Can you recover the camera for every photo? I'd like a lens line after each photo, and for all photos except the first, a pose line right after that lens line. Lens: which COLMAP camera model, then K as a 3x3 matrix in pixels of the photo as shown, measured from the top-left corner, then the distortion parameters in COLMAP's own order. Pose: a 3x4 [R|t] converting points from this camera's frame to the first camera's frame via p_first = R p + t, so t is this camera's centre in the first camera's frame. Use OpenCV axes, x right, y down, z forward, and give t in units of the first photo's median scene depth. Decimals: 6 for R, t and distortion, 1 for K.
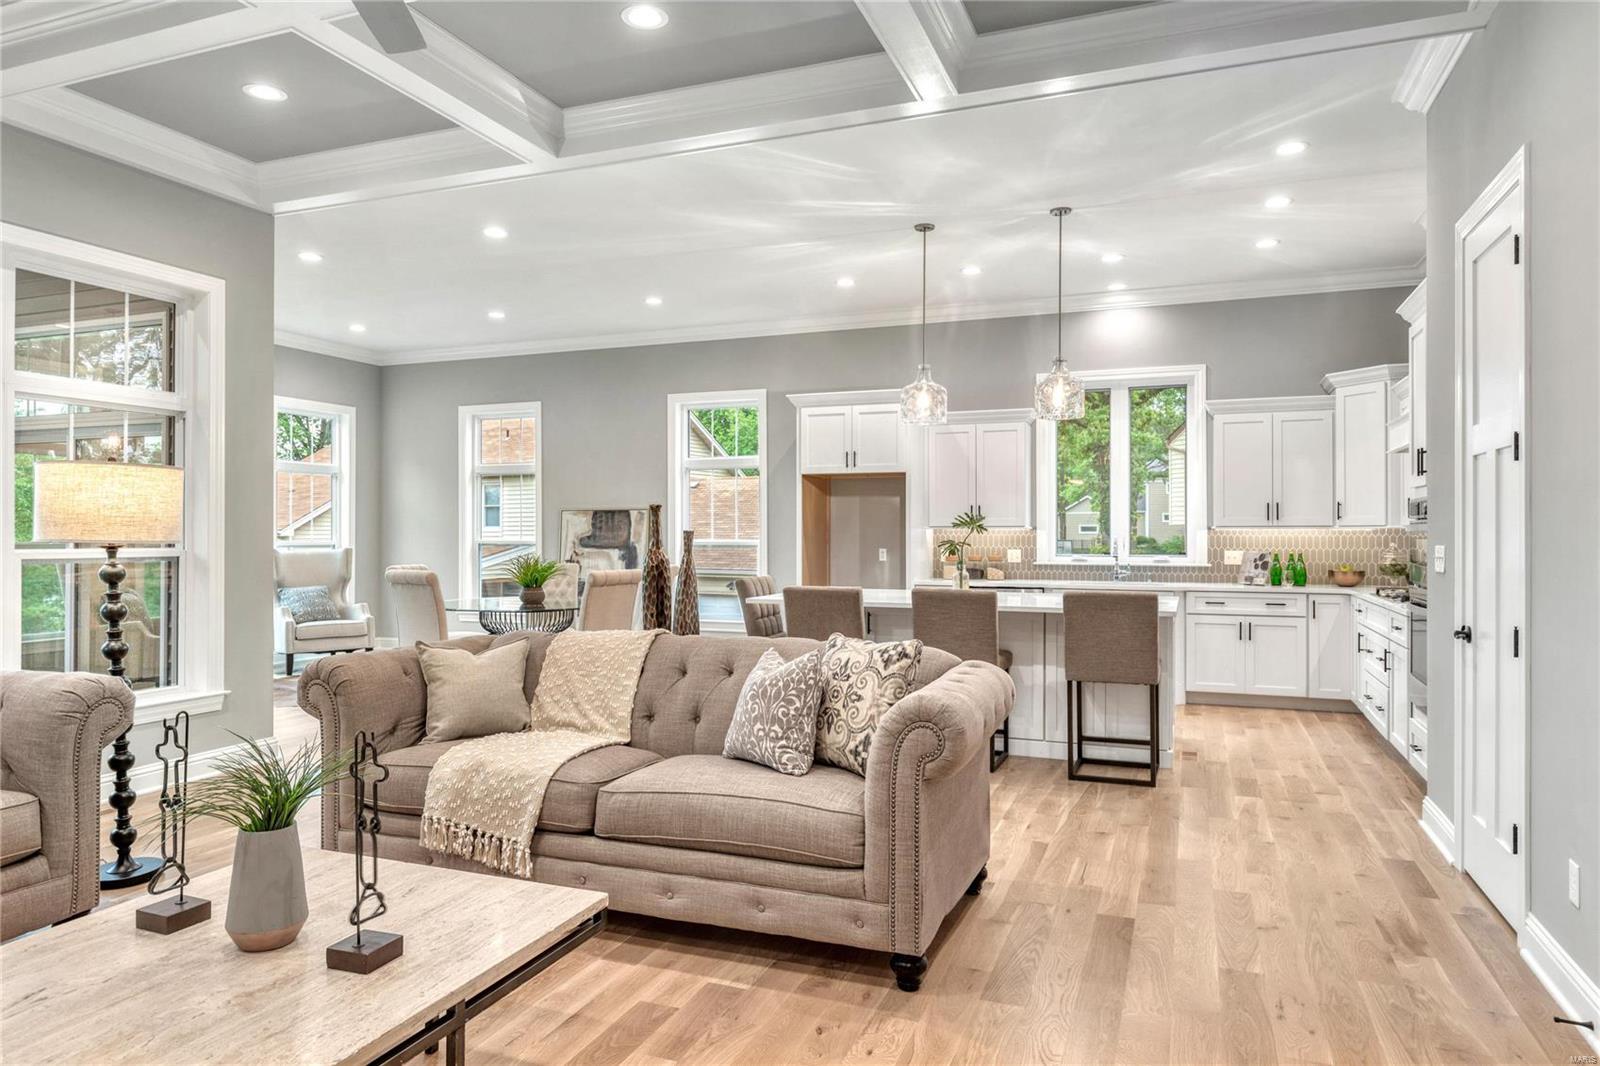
lens RADIAL K [[1002.5, 0, 799.7], [0, 1002.5, 528.1], [0, 0, 1]] dist [0.004517, 0.001135]
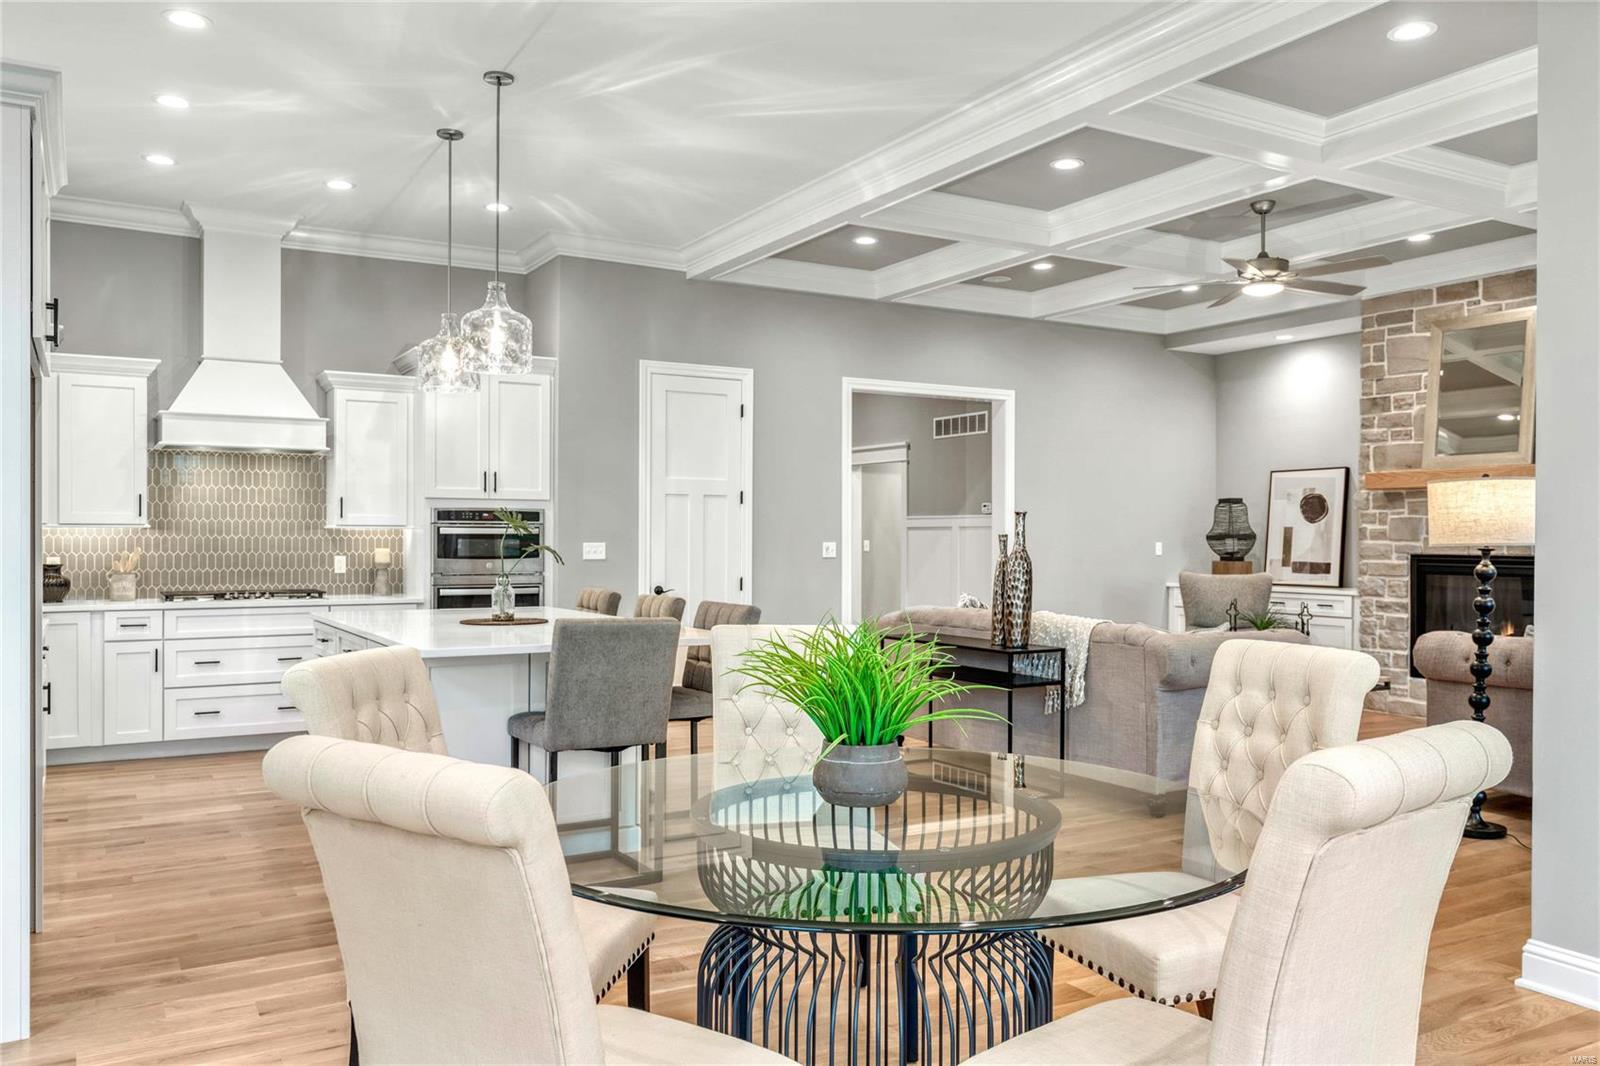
lens RADIAL K [[1227.6, 0, 808.7], [0, 1227.6, 539.3], [0, 0, 1]] dist [0.000676, 0.003560]
pose [[-0.787960, -0.004526, 0.615710, -0.462153], [-0.006919, 0.999975, -0.001505, 0.006746], [-0.615688, -0.005446, -0.787971, 1.284252]]
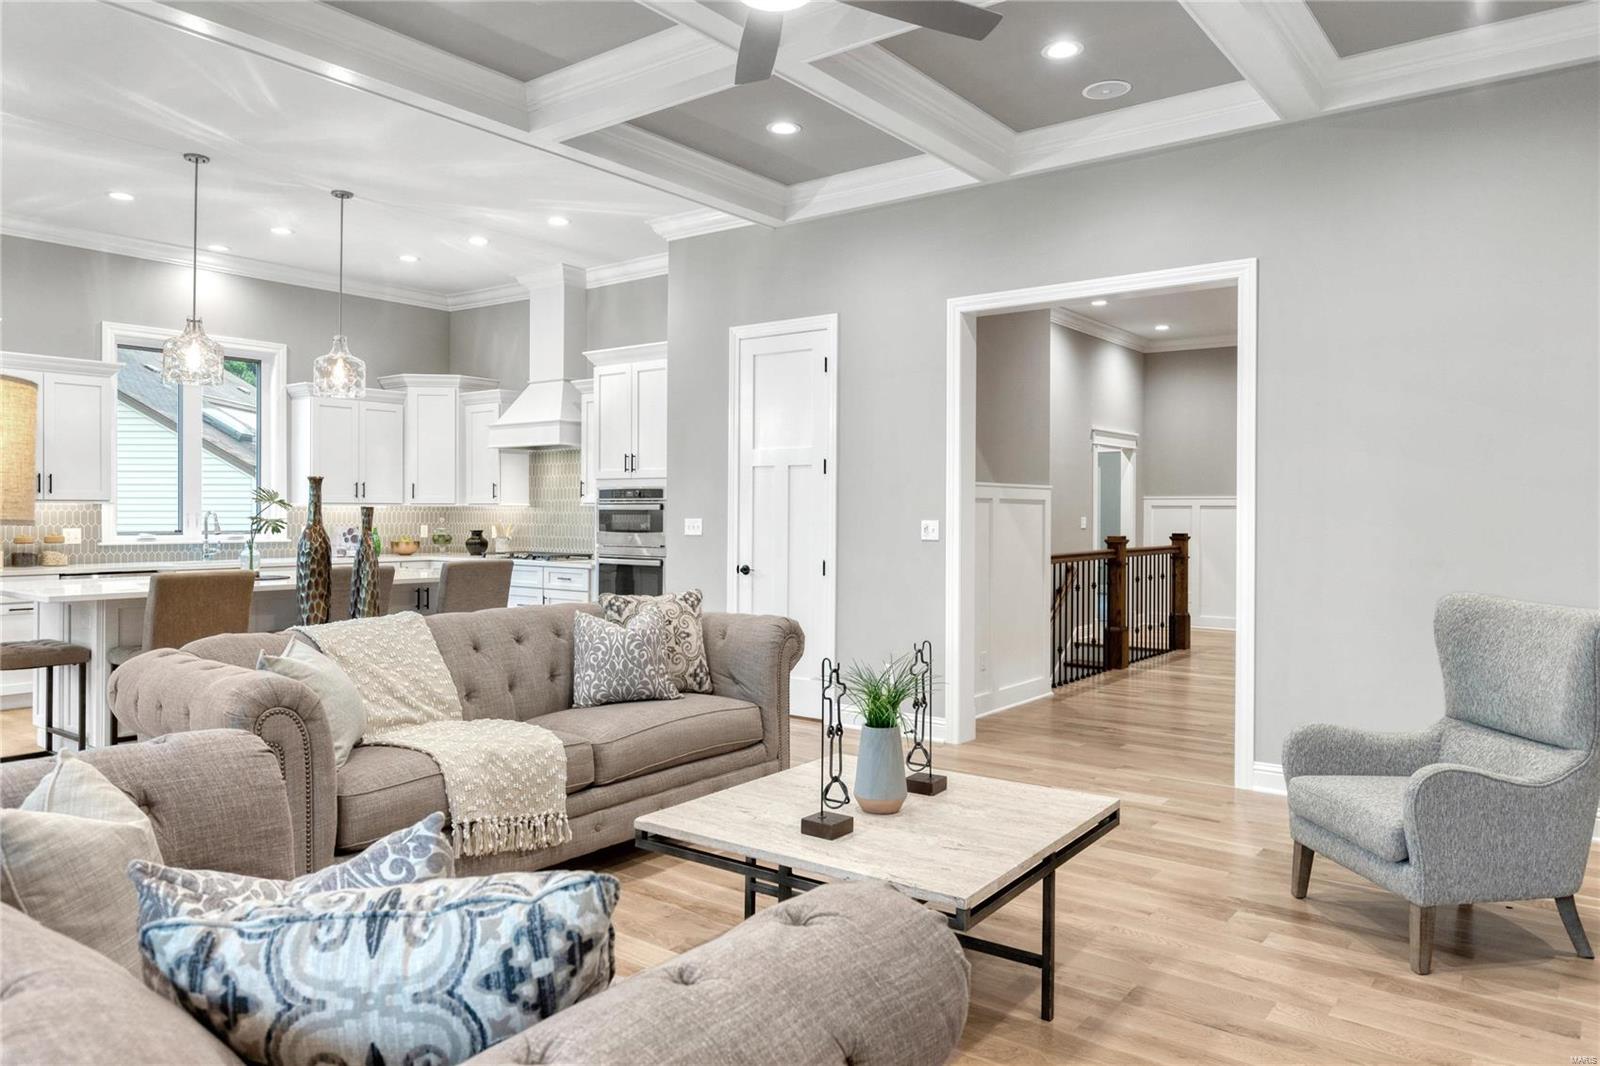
lens RADIAL K [[1085.0, 0, 805.8], [0, 1085.0, 524.6], [0, 0, 1]] dist [-0.003943, 0.000288]
pose [[0.277087, -0.011212, 0.960779, -0.540937], [-0.008702, 0.999862, 0.014178, 0.000341], [-0.960805, -0.012289, 0.276951, 0.190544]]
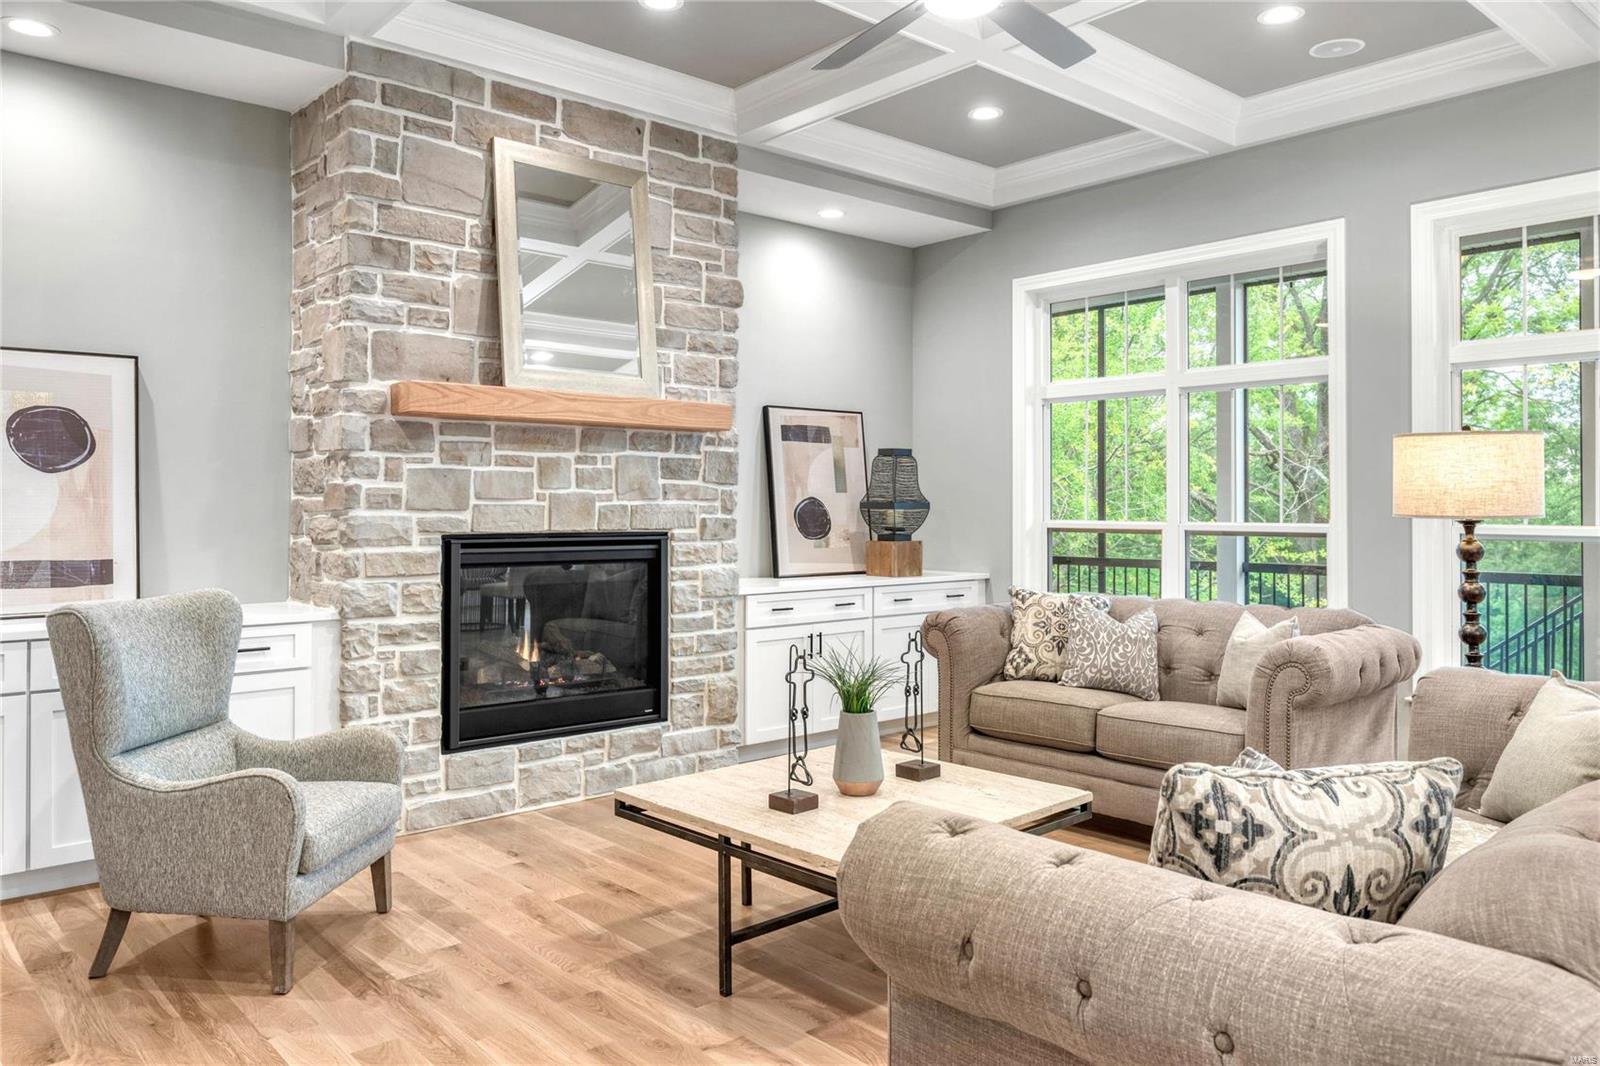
lens RADIAL K [[1135.6, 0, 804.3], [0, 1135.6, 492.9], [0, 0, 1]] dist [-0.000391, -0.001999]
pose [[-0.458257, -0.011520, -0.888745, 0.257502], [0.003266, 0.999887, -0.014645, 0.002477], [0.888813, -0.009614, -0.458168, 0.457001]]
